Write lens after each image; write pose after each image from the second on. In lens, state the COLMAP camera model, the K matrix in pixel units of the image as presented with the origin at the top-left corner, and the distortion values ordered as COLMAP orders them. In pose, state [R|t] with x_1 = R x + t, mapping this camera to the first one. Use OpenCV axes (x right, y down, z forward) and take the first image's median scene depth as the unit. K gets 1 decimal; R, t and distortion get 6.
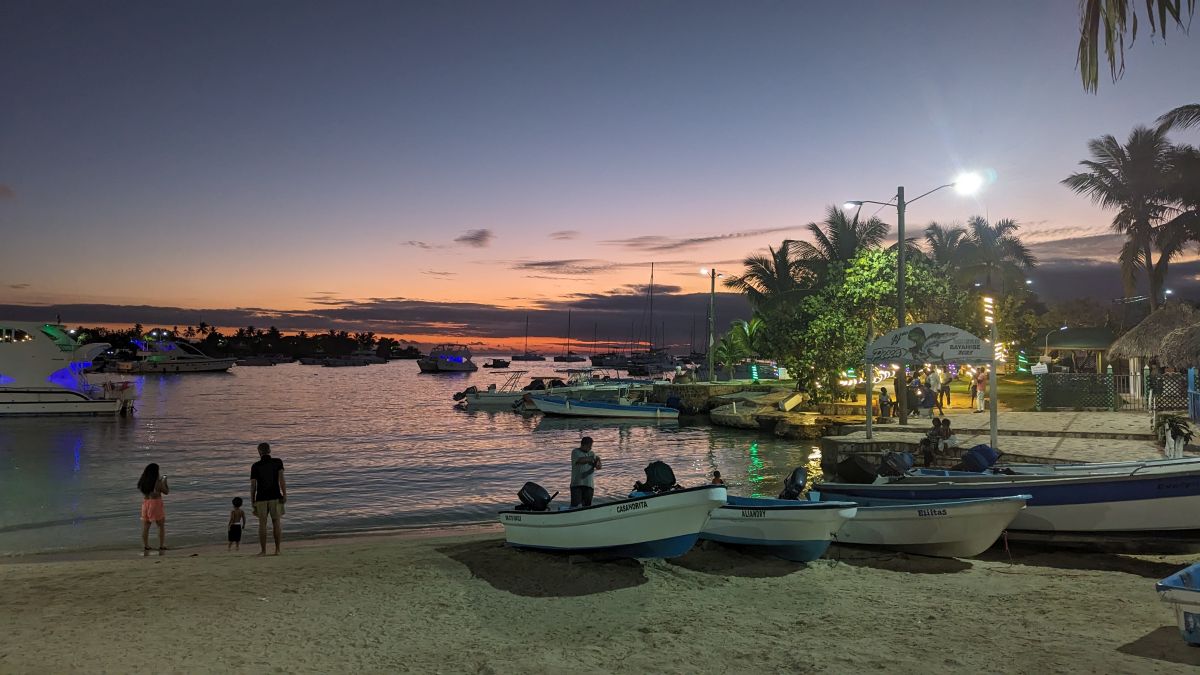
lens RADIAL K [[837.0, 0, 586.2], [0, 837.0, 317.9], [0, 0, 1]] dist [0.076820, -0.083069]
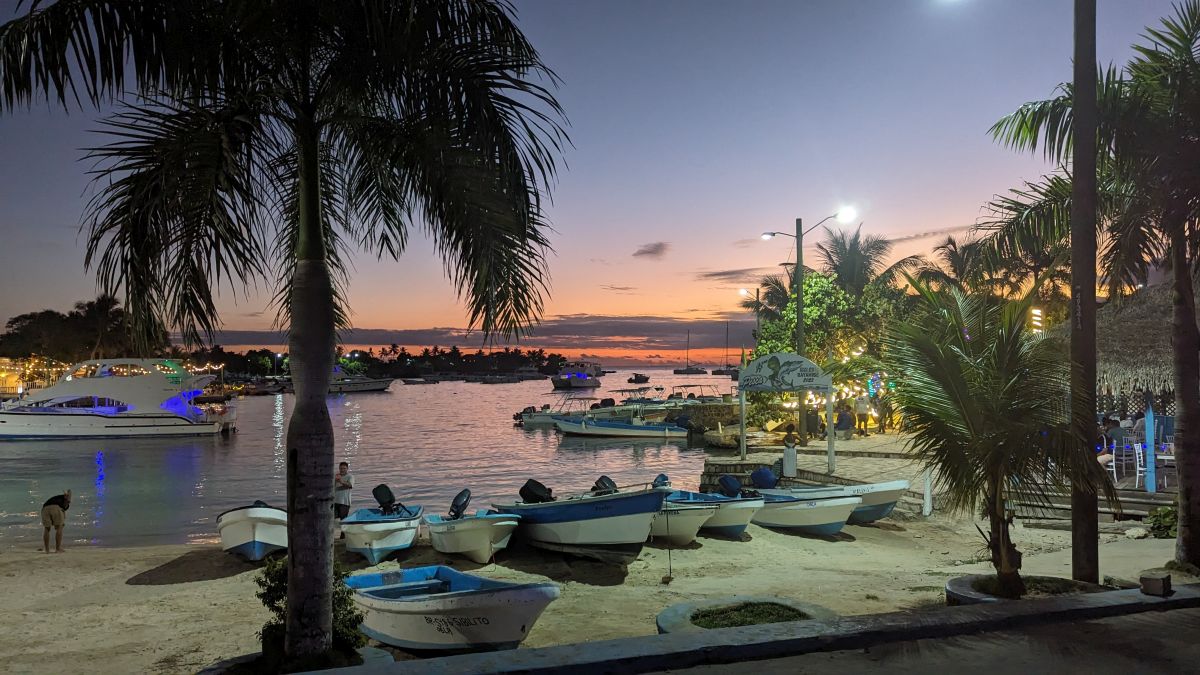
lens RADIAL K [[837.0, 0, 586.2], [0, 837.0, 317.9], [0, 0, 1]] dist [0.076820, -0.083069]
pose [[0.978466, -0.031912, -0.203925, 0.193101], [0.028783, 0.999418, -0.018294, -0.012516], [0.204390, 0.012030, 0.978816, -0.044900]]
